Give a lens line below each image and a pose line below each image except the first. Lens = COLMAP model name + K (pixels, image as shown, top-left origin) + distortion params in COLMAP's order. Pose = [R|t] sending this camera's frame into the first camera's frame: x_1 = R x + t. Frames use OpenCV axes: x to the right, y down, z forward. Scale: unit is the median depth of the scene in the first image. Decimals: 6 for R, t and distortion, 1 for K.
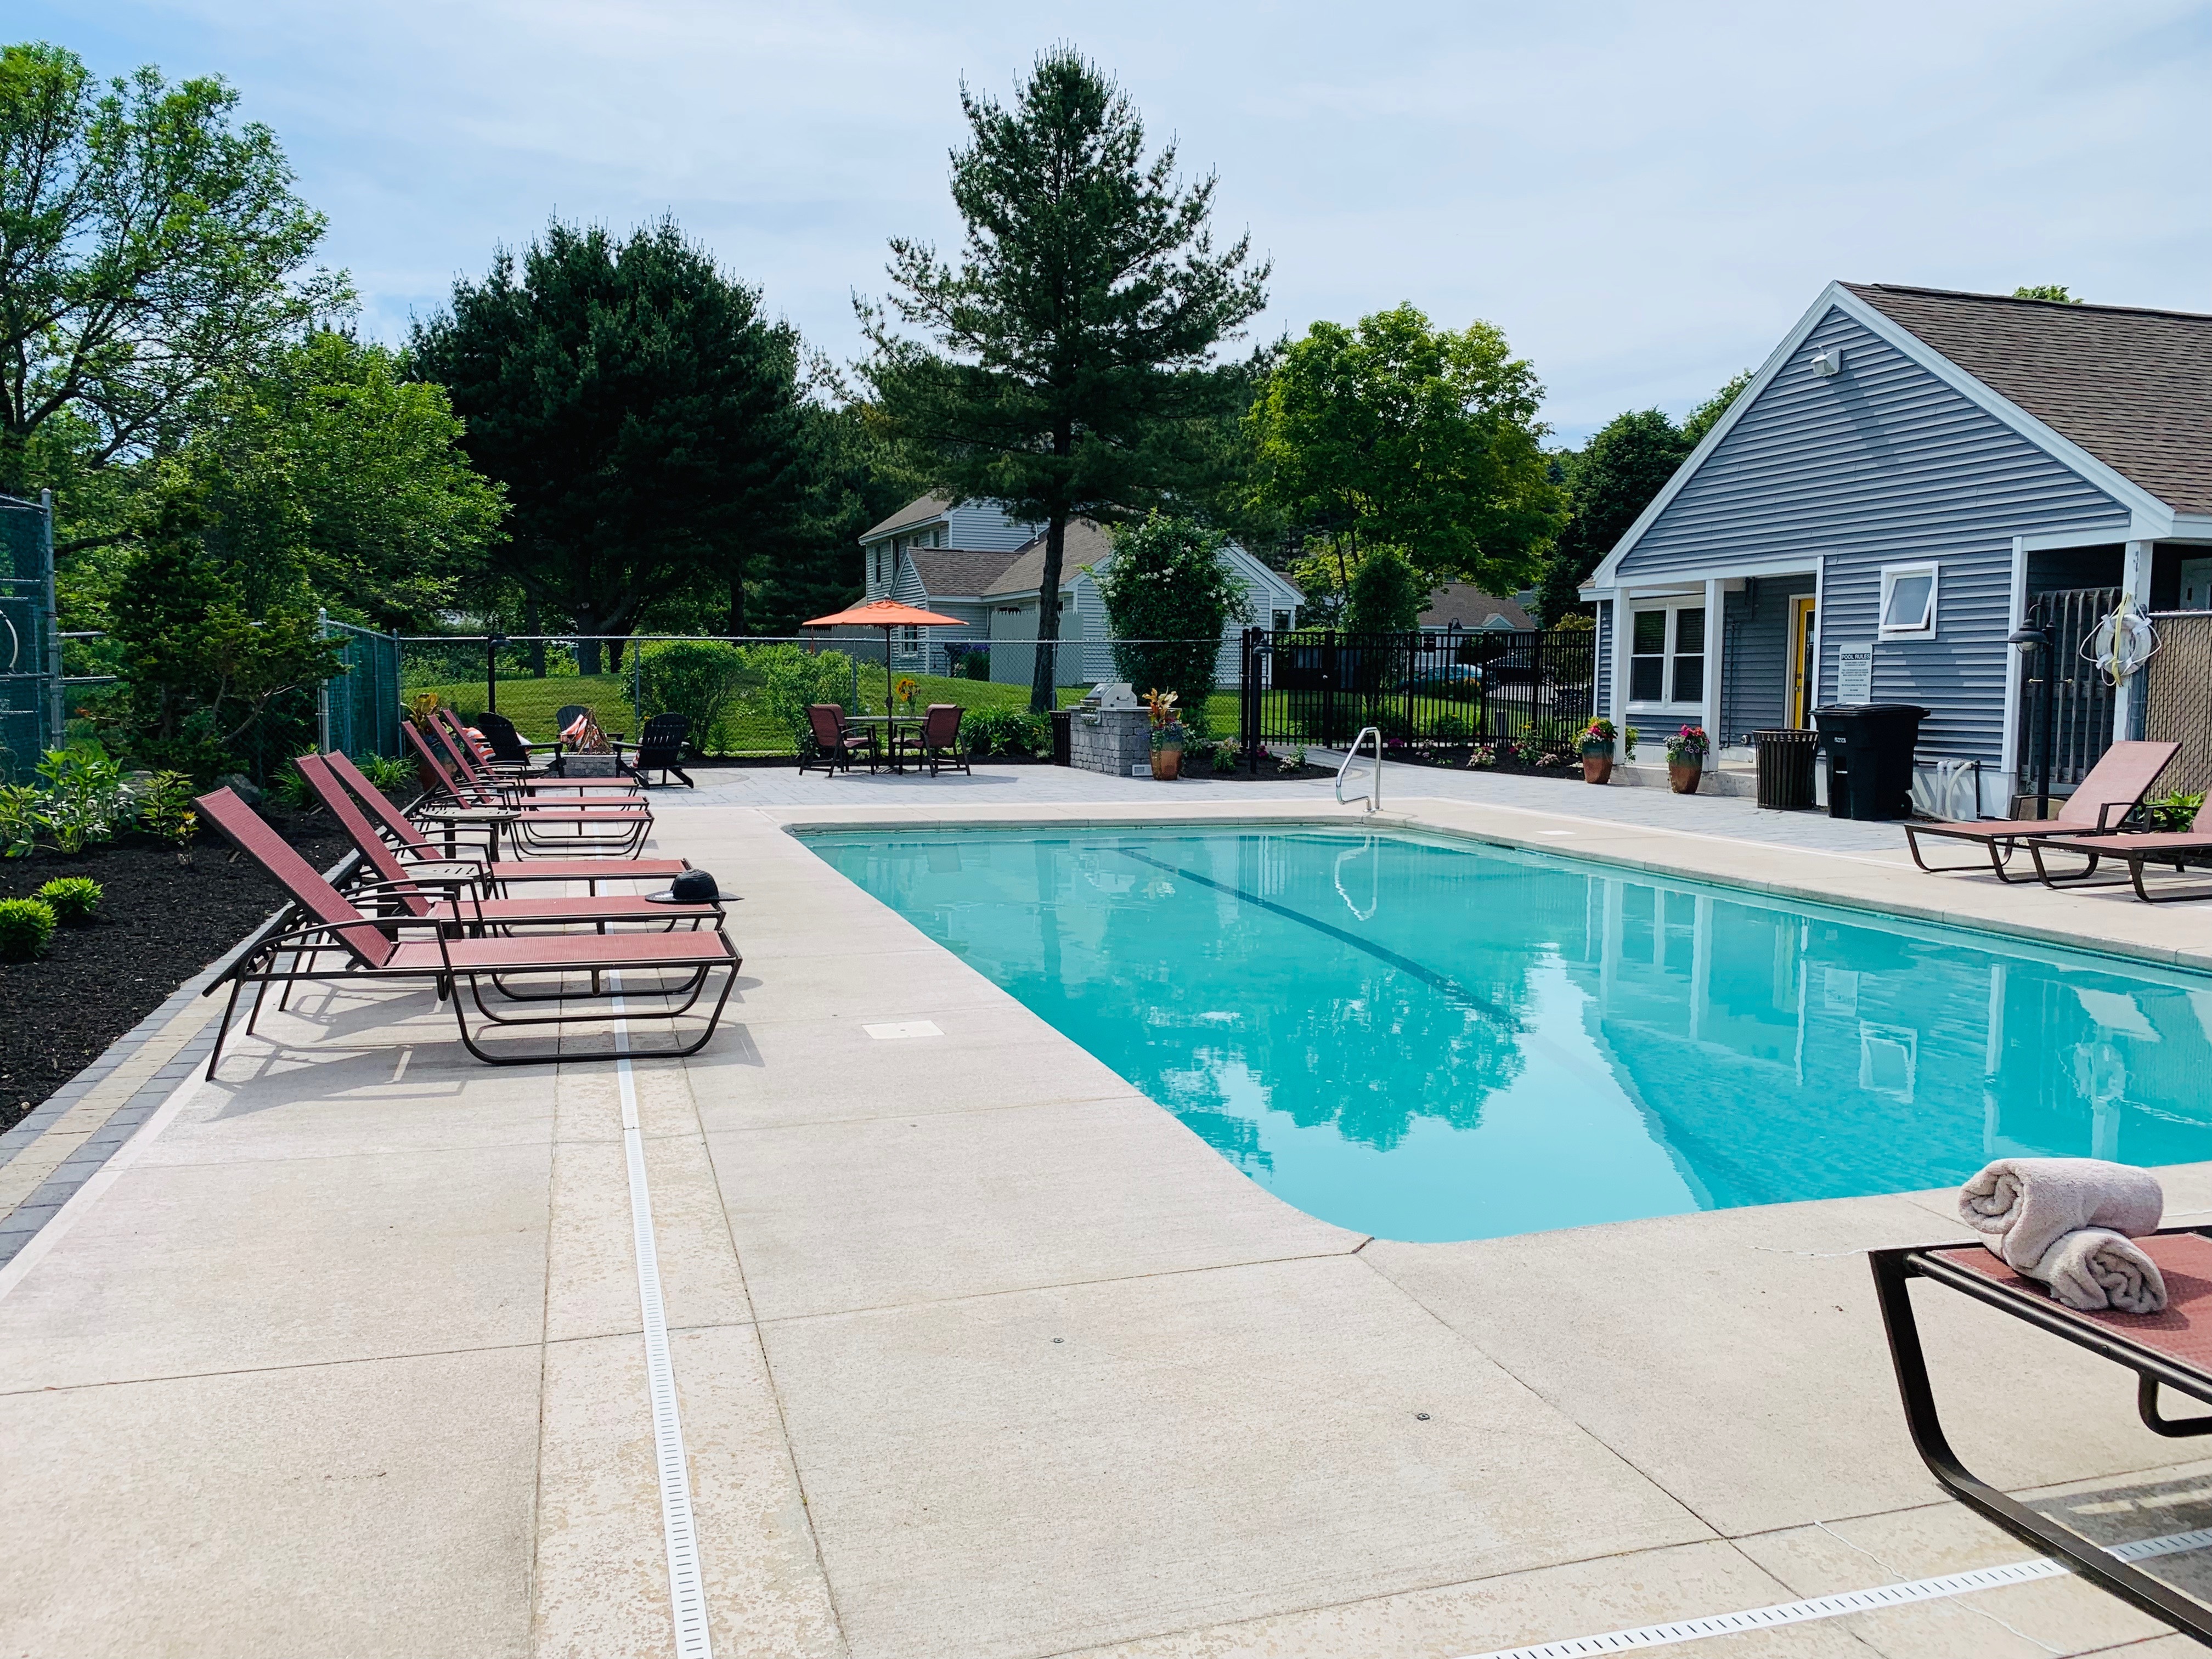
lens RADIAL K [[1694.7, 0, 1106.3], [0, 1694.7, 797.4], [0, 0, 1]] dist [-0.007572, -0.006624]
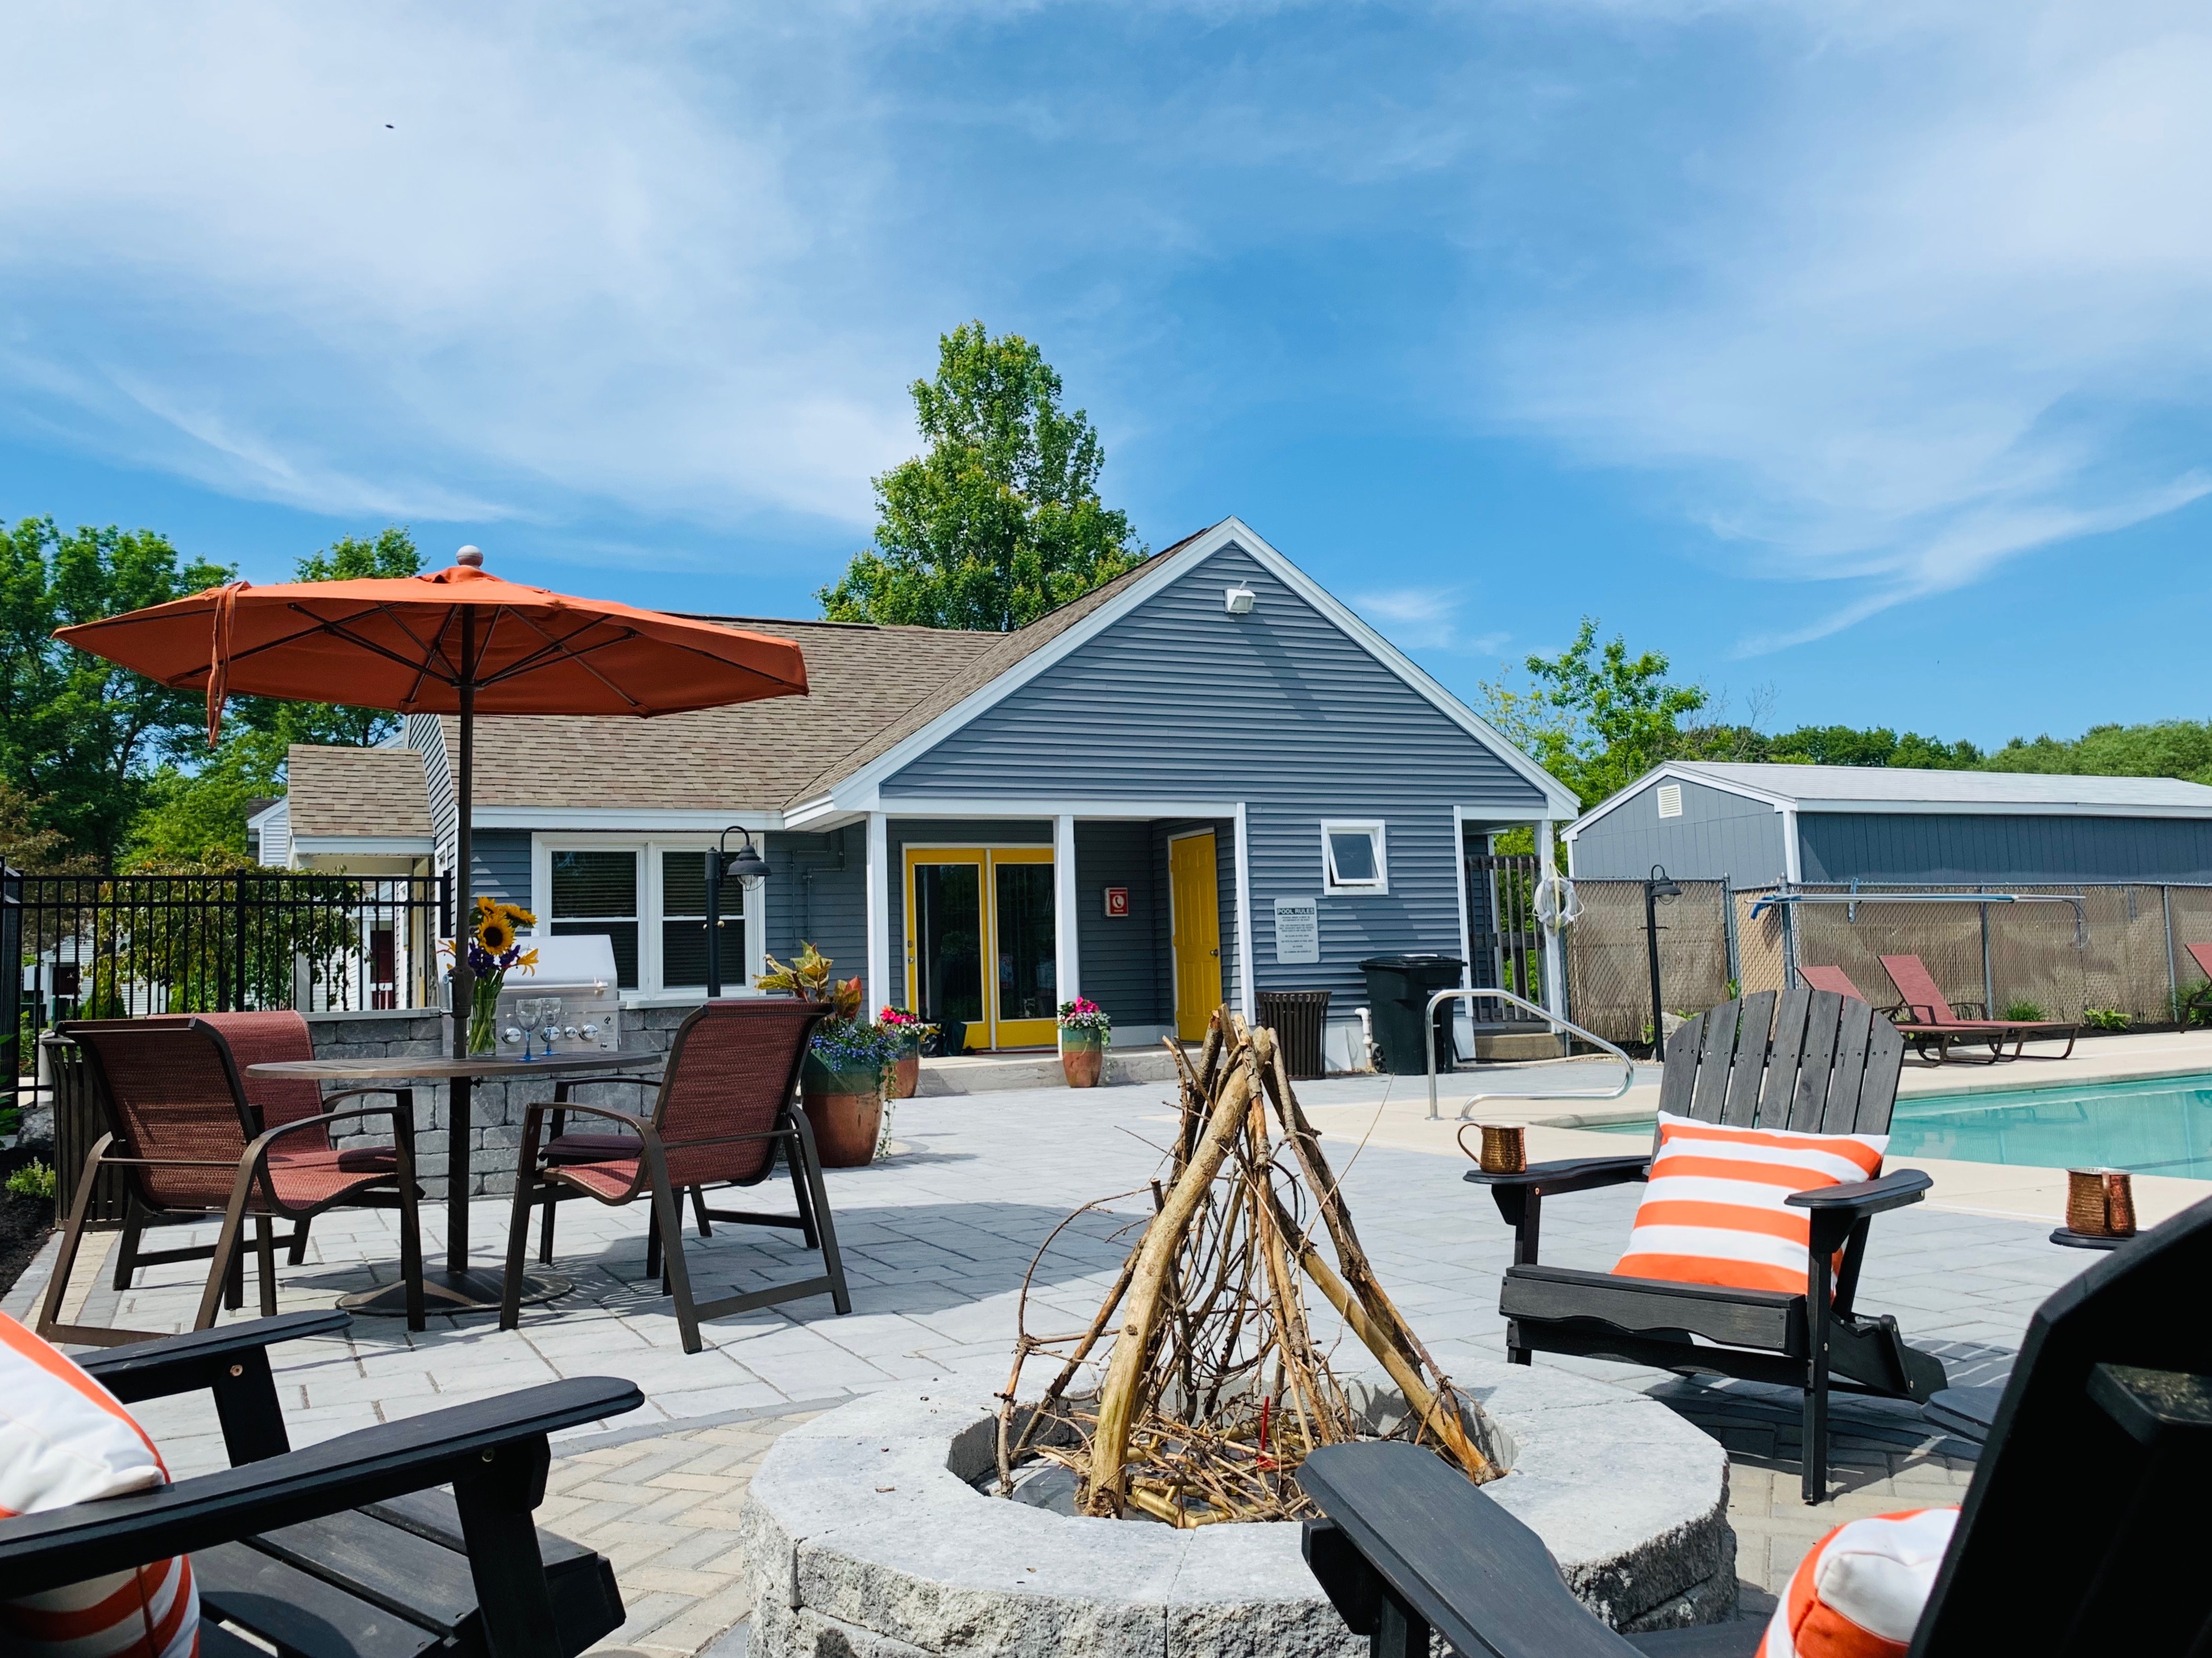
lens RADIAL K [[1747.7, 0, 1112.1], [0, 1747.7, 803.3], [0, 0, 1]] dist [0.096156, -0.136993]
pose [[-0.146142, 0.099803, 0.984216, -0.512602], [0.100261, 0.991269, -0.085631, -0.069007], [-0.984170, 0.086165, -0.154872, 1.238120]]
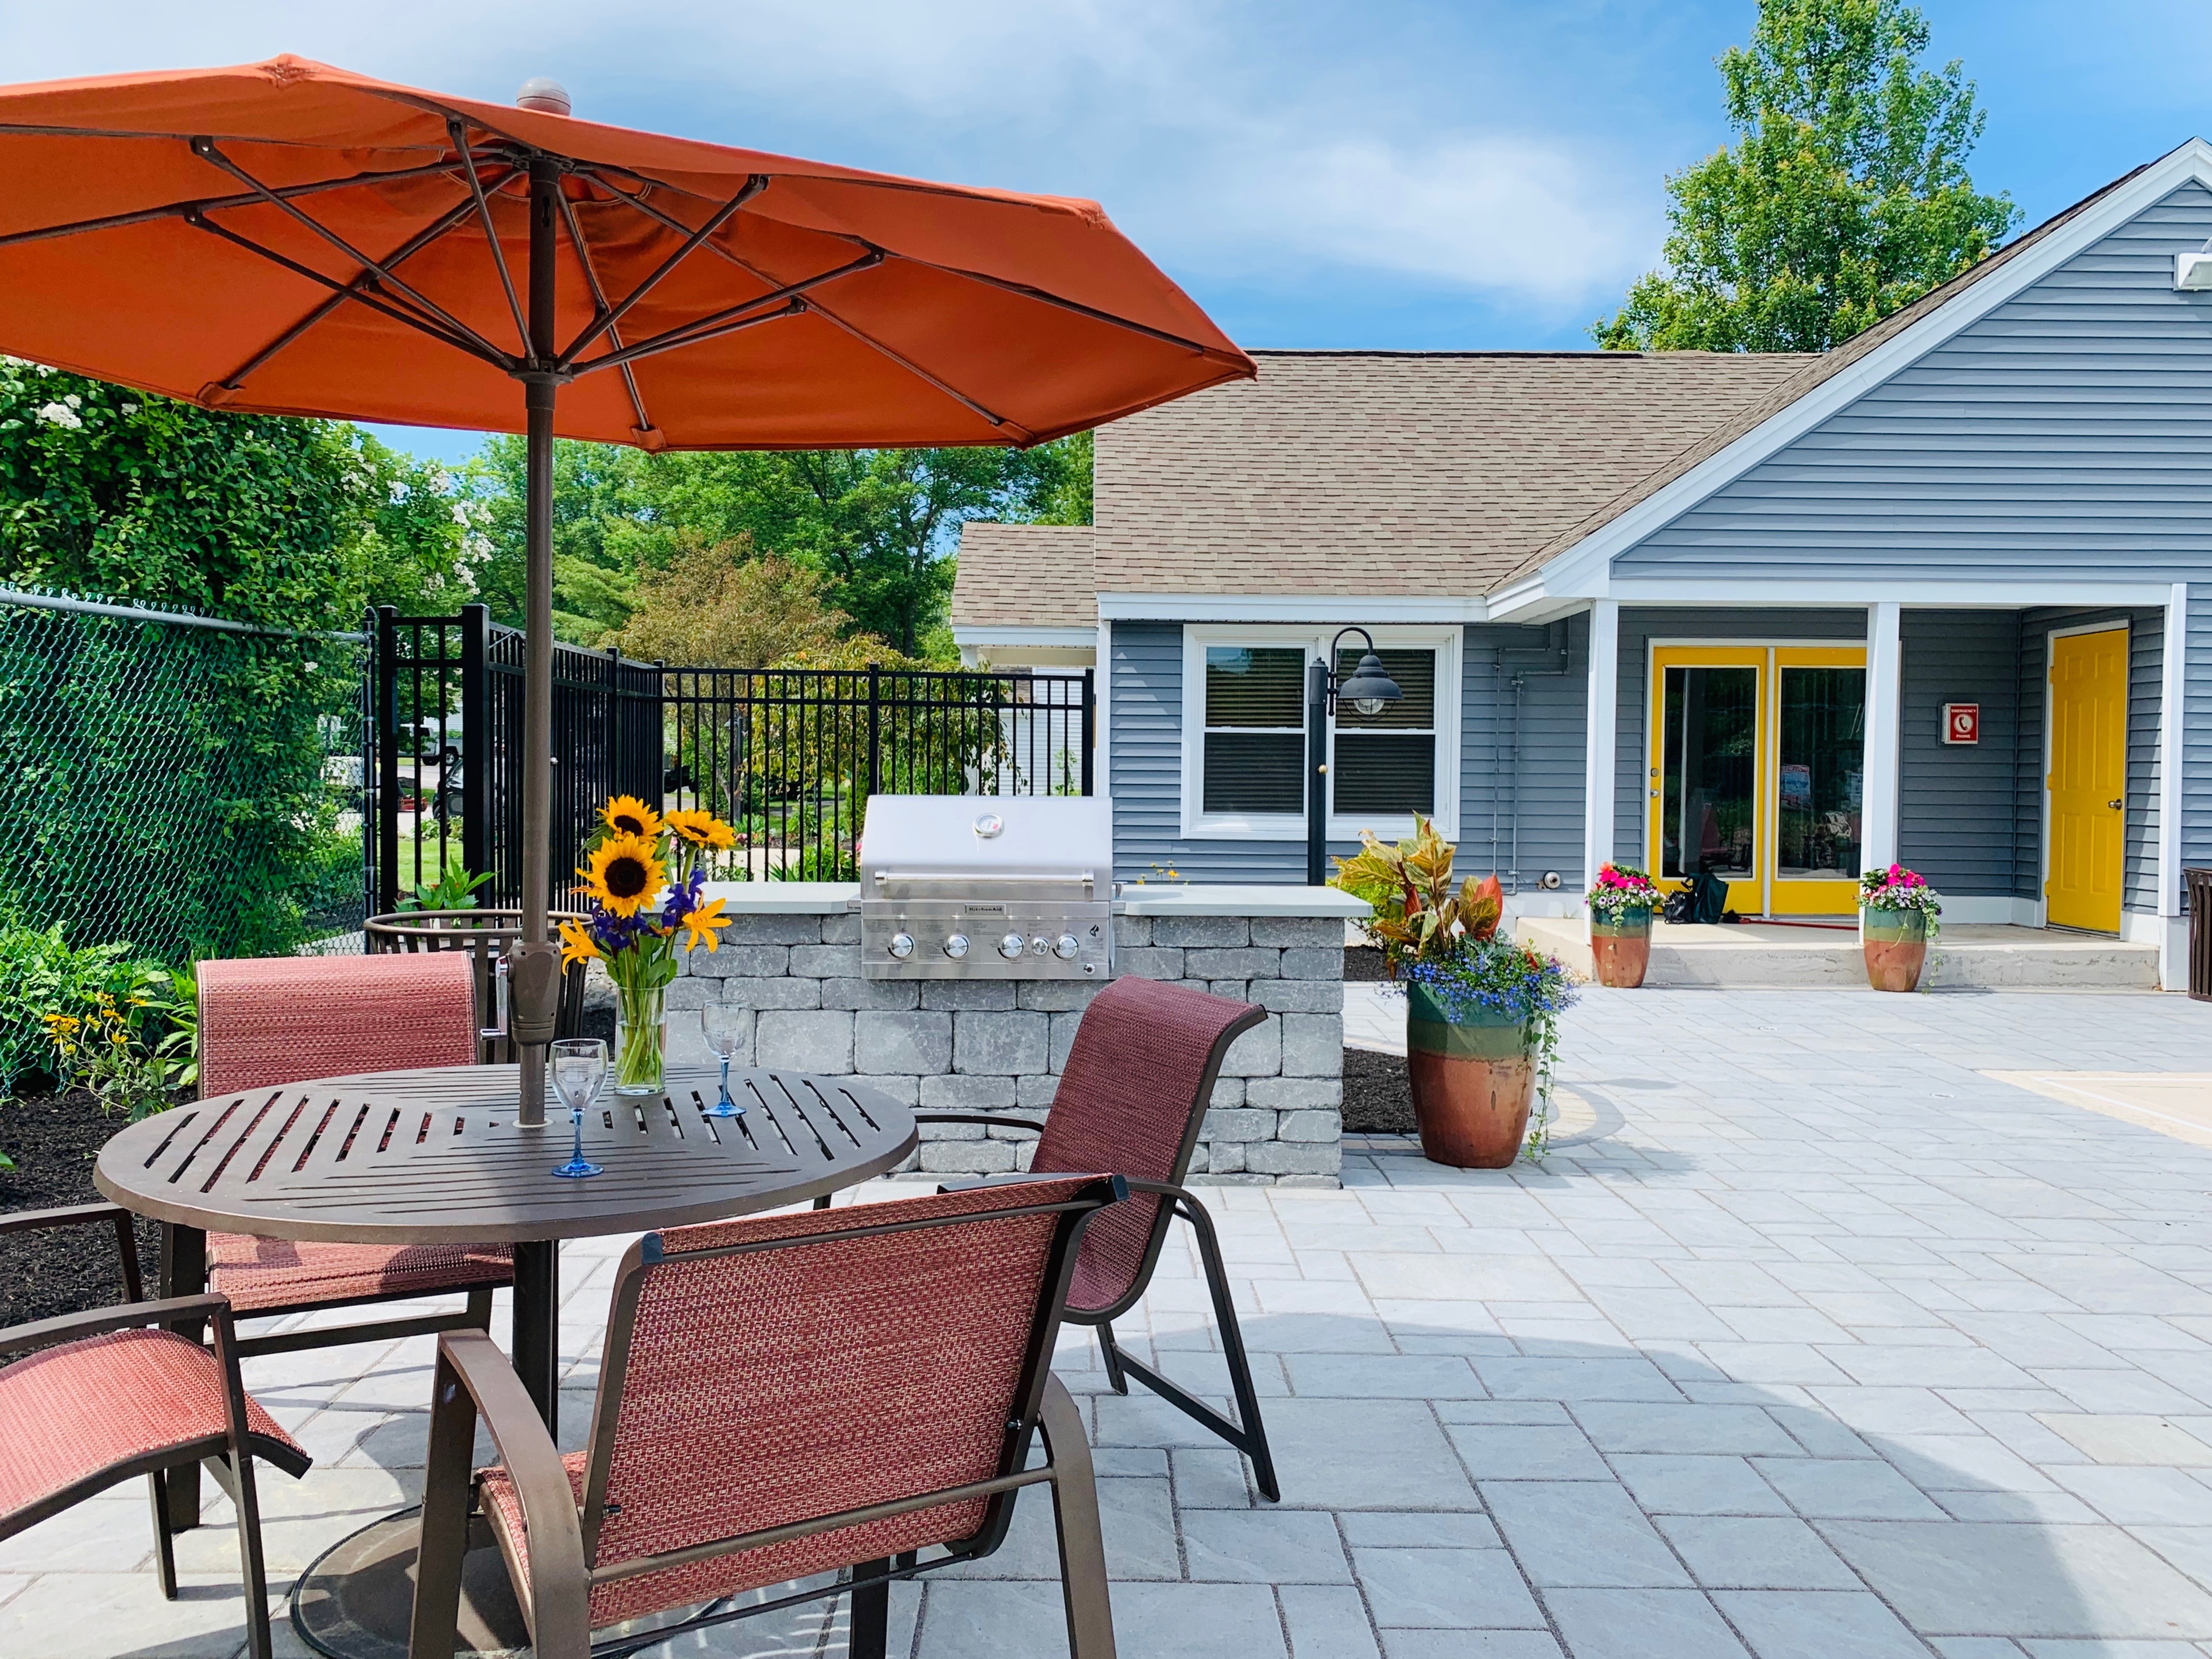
lens RADIAL K [[1733.7, 0, 1129.6], [0, 1733.7, 824.1], [0, 0, 1]] dist [0.007440, 0.001924]
pose [[0.288950, -0.035112, 0.956700, -0.294750], [0.059163, 0.998072, 0.018761, -0.091215], [-0.955514, 0.051180, 0.290470, 1.204945]]
